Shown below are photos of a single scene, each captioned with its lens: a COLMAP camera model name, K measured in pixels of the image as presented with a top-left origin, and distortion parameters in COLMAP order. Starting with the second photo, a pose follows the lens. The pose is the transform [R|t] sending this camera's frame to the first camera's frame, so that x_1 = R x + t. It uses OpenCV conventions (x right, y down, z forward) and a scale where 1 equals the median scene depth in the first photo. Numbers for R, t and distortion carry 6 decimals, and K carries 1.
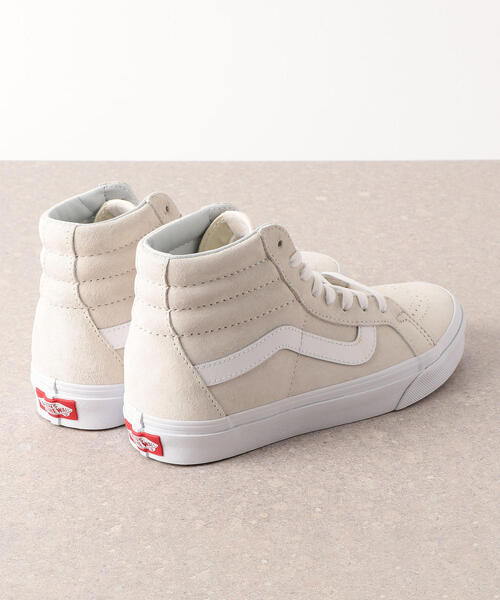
lens RADIAL K [[1854.4, 0, 250.0], [0, 1854.4, 300.0], [0, 0, 1]] dist [-0.067124, -0.688726]
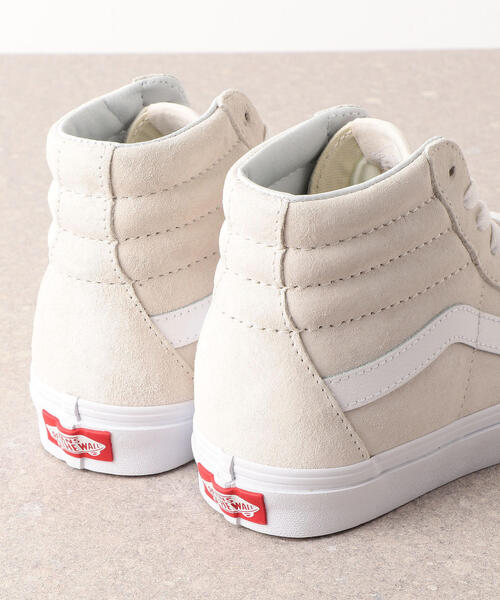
lens RADIAL K [[1854.4, 0, 250.0], [0, 1854.4, 300.0], [0, 0, 1]] dist [-0.067124, -0.688726]
pose [[0.997332, -0.021558, 0.069748, -0.092238], [0.018106, 0.998598, 0.049751, -0.019547], [-0.070722, -0.048356, 0.996323, 0.395162]]
